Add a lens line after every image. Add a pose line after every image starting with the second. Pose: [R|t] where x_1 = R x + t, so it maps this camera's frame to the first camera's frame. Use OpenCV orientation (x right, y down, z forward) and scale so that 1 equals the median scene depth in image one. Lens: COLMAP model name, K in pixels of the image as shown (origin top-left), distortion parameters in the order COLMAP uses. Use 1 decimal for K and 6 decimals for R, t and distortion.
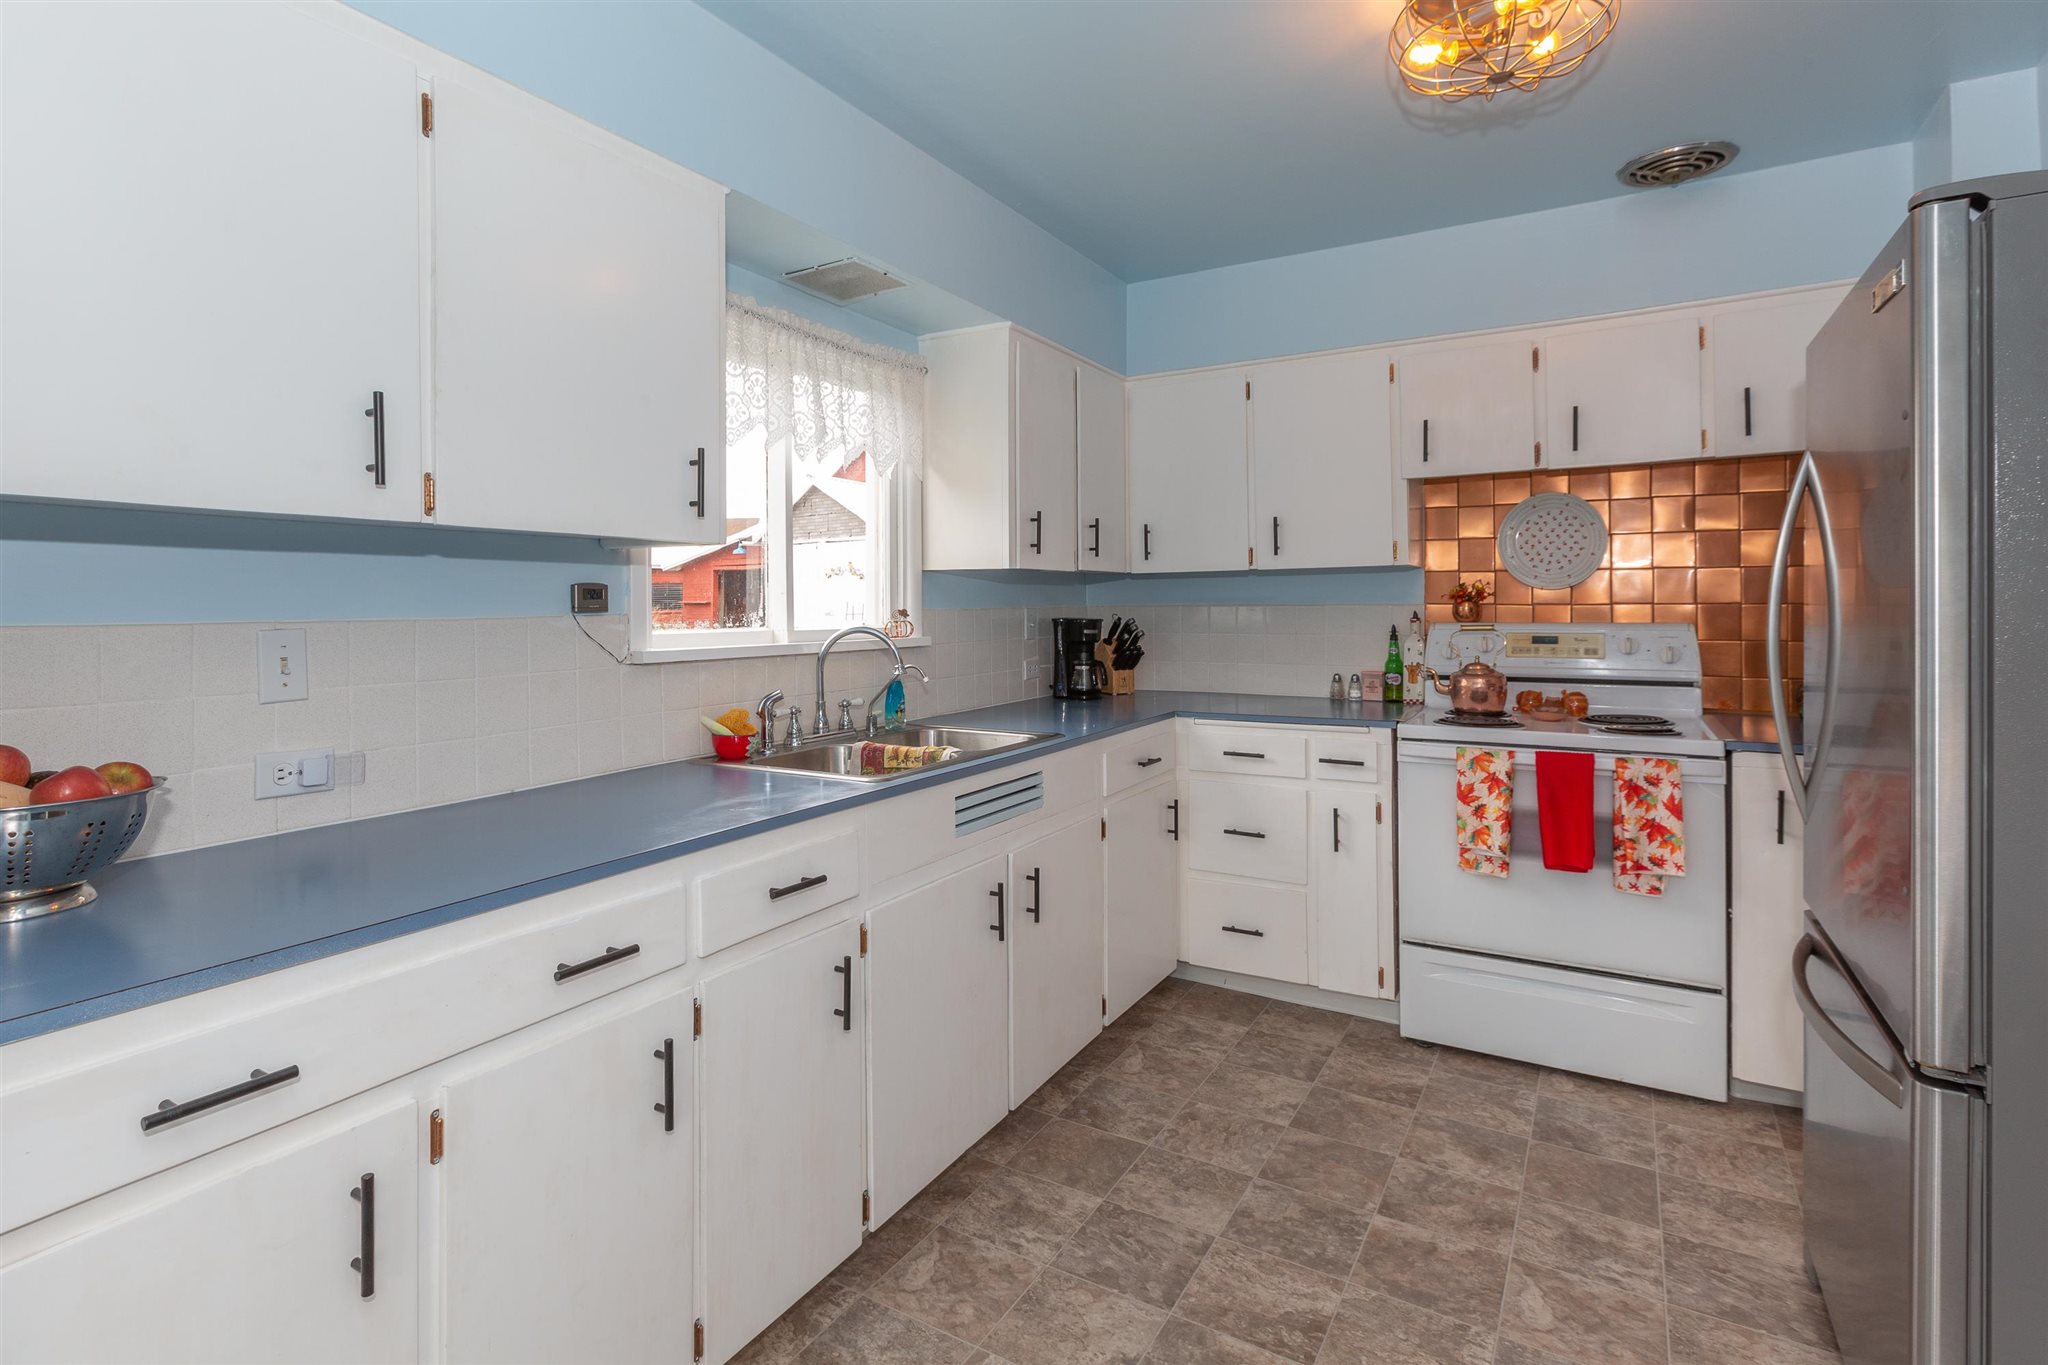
lens RADIAL K [[991.5, 0, 1021.5], [0, 991.5, 628.6], [0, 0, 1]] dist [-0.012506, 0.031069]
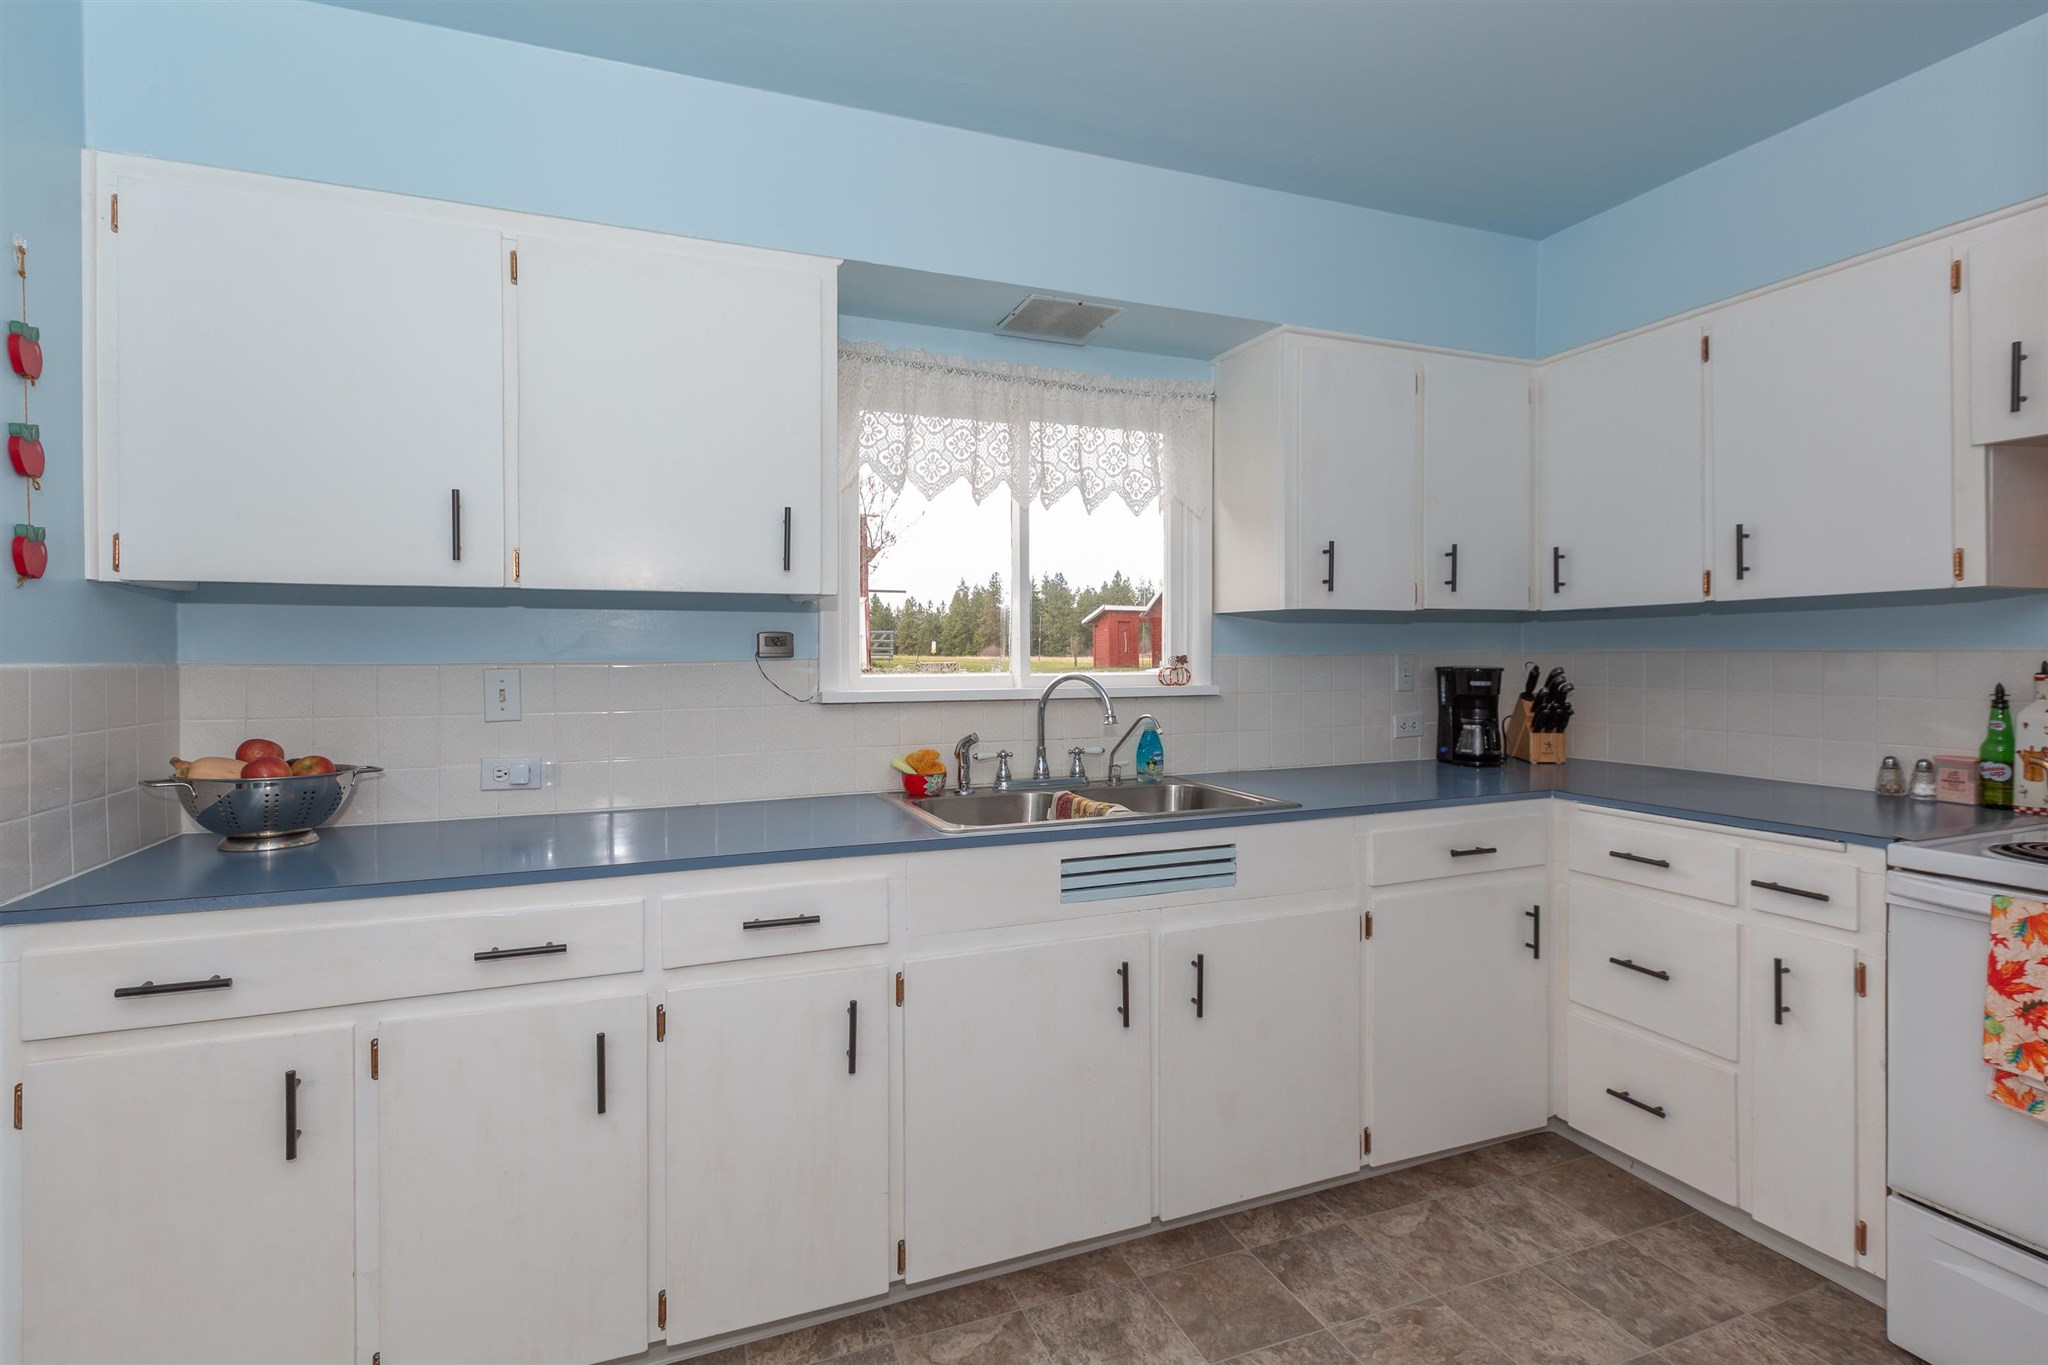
lens RADIAL K [[938.6, 0, 1024.0], [0, 938.6, 682.5], [0, 0, 1]] dist [-0.000337, -0.001330]
pose [[0.791248, 0.021244, -0.611126, 0.320619], [-0.014919, 0.999770, 0.015438, -0.005662], [0.611313, -0.003097, 0.791383, 0.211242]]
